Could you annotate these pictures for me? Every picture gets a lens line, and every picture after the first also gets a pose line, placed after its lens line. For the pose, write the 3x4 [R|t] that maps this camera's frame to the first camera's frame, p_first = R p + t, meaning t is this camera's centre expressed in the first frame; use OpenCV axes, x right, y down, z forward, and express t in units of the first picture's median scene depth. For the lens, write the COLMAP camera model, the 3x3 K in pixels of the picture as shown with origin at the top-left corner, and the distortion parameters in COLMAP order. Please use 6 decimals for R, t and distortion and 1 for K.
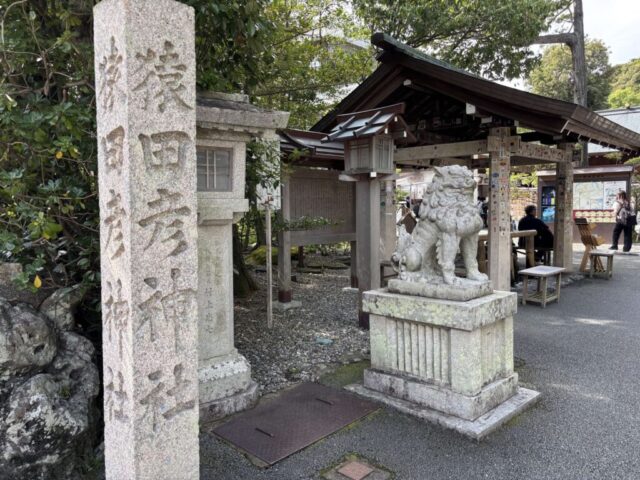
lens RADIAL K [[511.2, 0, 330.8], [0, 511.2, 237.0], [0, 0, 1]] dist [0.088405, -0.120141]
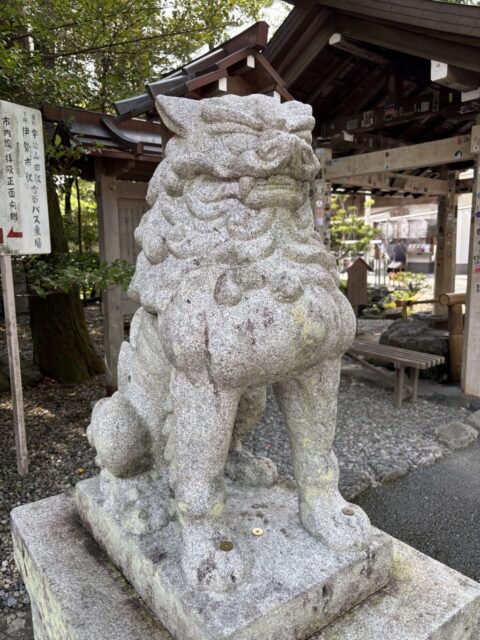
lens RADIAL K [[511.2, 0, 240.0], [0, 511.2, 320.0], [0, 0, 1]] dist [0.088405, -0.120141]
pose [[0.988479, 0.022888, -0.149618, 0.156920], [-0.010751, 0.996621, 0.081426, -0.027654], [0.150976, -0.078880, 0.985385, 0.420154]]
